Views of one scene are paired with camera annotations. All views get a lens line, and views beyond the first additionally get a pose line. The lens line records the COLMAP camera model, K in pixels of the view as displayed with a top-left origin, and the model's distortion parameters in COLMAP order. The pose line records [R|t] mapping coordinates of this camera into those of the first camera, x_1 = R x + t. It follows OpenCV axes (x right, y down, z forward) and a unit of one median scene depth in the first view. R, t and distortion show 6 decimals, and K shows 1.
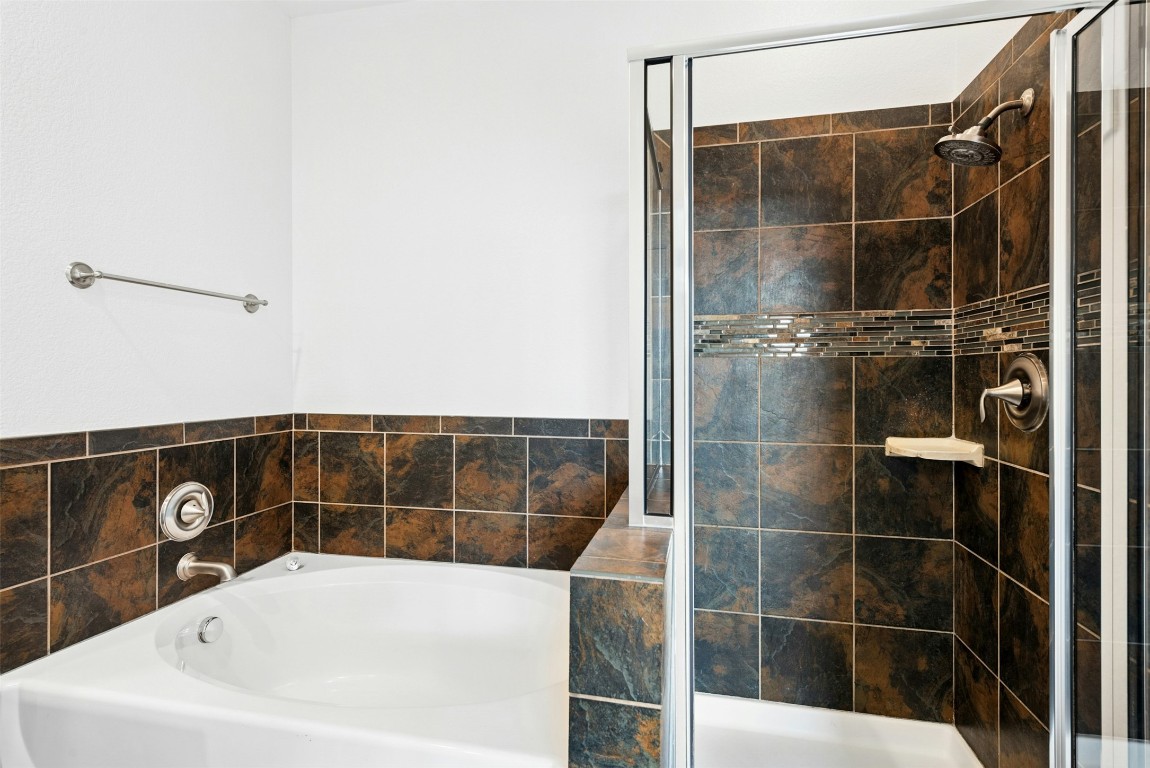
lens RADIAL K [[554.9, 0, 577.3], [0, 554.9, 378.5], [0, 0, 1]] dist [0.006168, -0.003877]
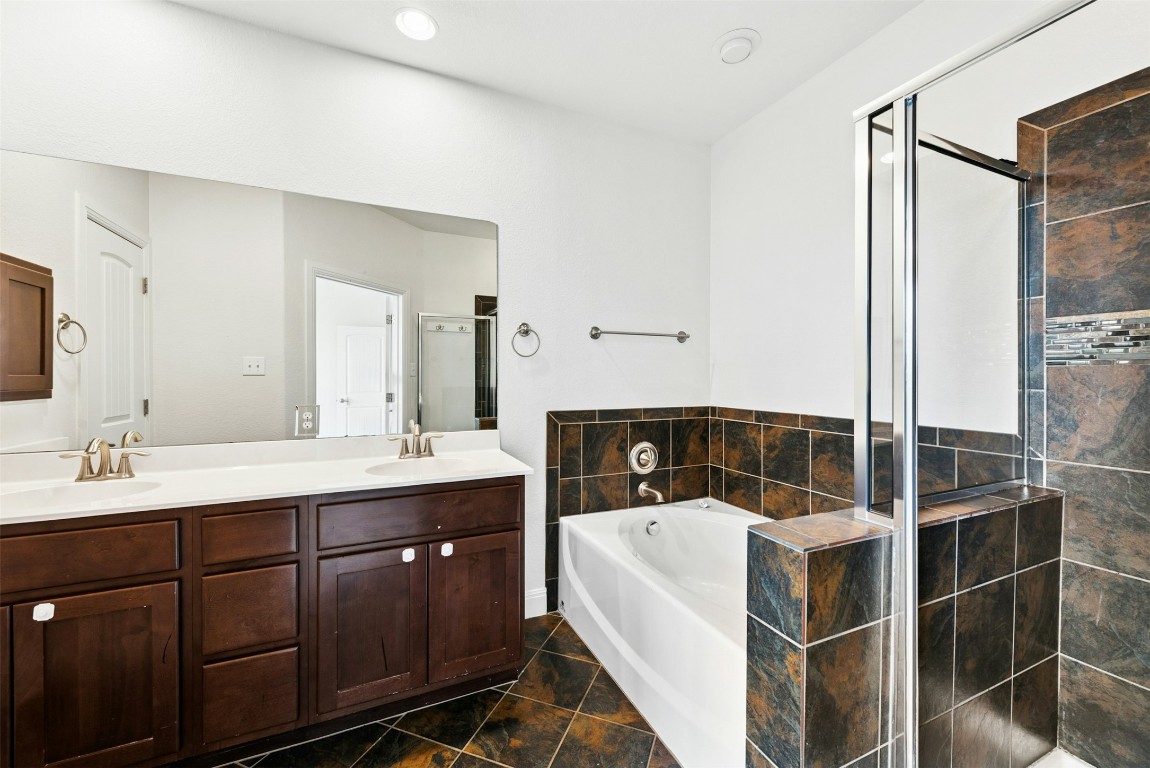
lens RADIAL K [[443.1, 0, 577.4], [0, 443.1, 378.6], [0, 0, 1]] dist [-0.003221, -0.000786]
pose [[0.598500, 0.003127, -0.801117, 0.294938], [-0.003384, 0.999993, 0.001375, -0.016297], [0.801116, 0.001888, 0.598507, -0.017205]]
